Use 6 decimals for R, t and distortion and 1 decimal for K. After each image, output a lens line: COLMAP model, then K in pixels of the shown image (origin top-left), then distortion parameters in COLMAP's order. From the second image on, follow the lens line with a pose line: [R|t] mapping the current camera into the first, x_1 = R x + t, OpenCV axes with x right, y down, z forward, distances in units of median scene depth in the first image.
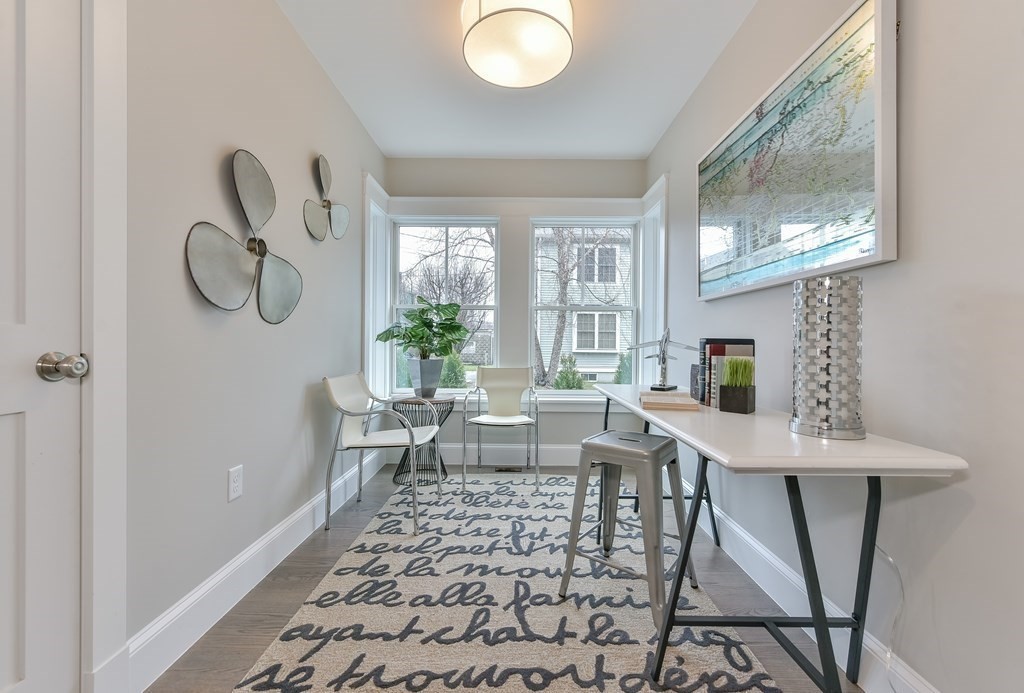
lens RADIAL K [[402.3, 0, 512.6], [0, 402.3, 346.0], [0, 0, 1]] dist [-0.001855, -0.000545]
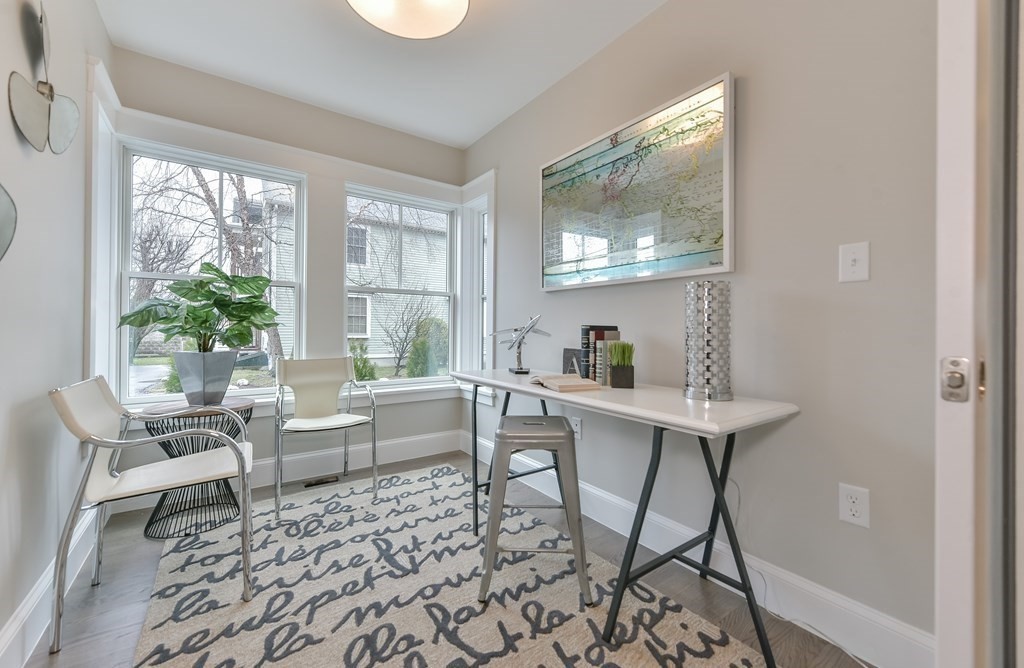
lens RADIAL K [[403.6, 0, 510.2], [0, 403.6, 328.9], [0, 0, 1]] dist [0.003082, -0.000994]
pose [[0.812948, -0.000495, 0.582336, -0.286467], [0.003267, 0.999988, -0.003710, -0.004126], [-0.582327, 0.004918, 0.812940, 0.154144]]
